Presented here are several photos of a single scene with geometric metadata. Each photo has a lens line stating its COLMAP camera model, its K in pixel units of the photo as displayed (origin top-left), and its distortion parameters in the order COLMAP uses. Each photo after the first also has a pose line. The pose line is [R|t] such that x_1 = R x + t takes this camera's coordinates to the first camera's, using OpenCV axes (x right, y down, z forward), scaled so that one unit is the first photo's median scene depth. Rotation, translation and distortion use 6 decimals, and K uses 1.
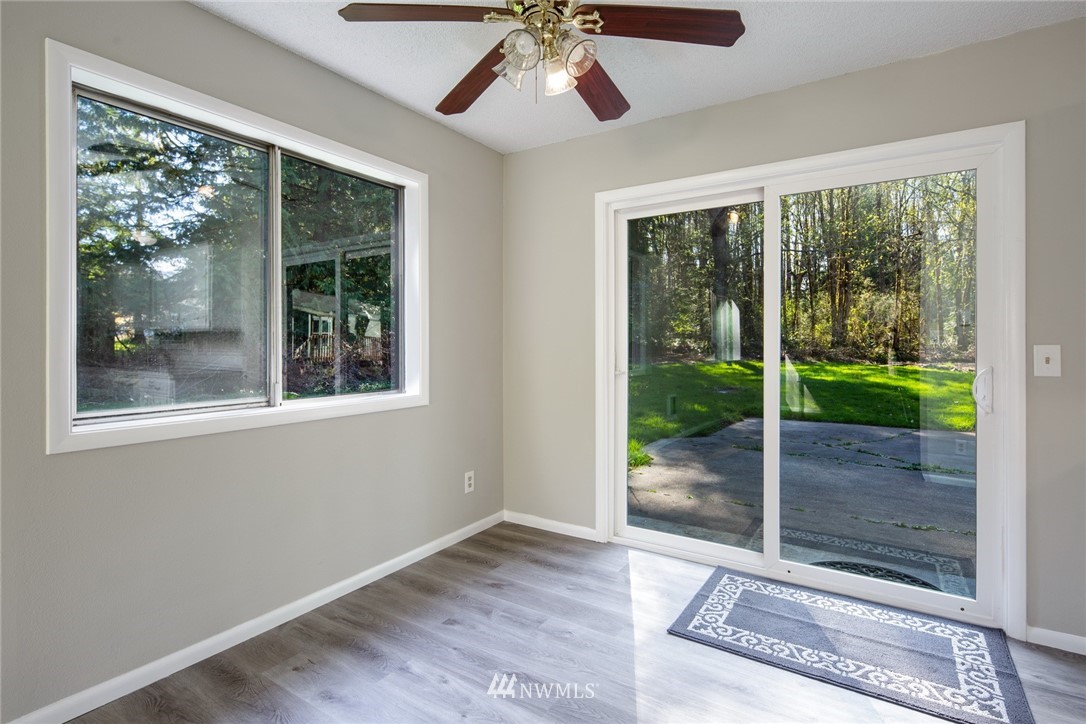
lens RADIAL K [[529.8, 0, 543.6], [0, 529.8, 349.3], [0, 0, 1]] dist [0.003497, -0.002993]
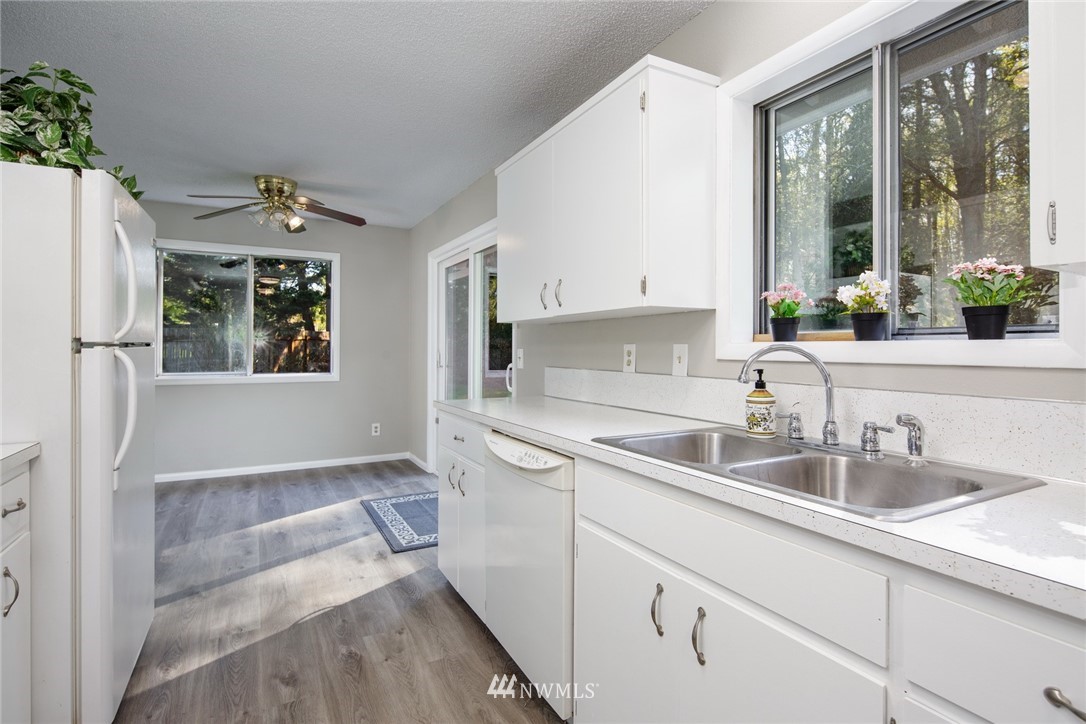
lens RADIAL K [[529.8, 0, 543.6], [0, 529.8, 349.3], [0, 0, 1]] dist [0.003497, -0.002993]
pose [[0.881714, 0.001675, -0.471781, 1.238665], [-0.004586, 0.999977, -0.005020, 0.003875], [0.471762, 0.006590, 0.881701, -0.250599]]
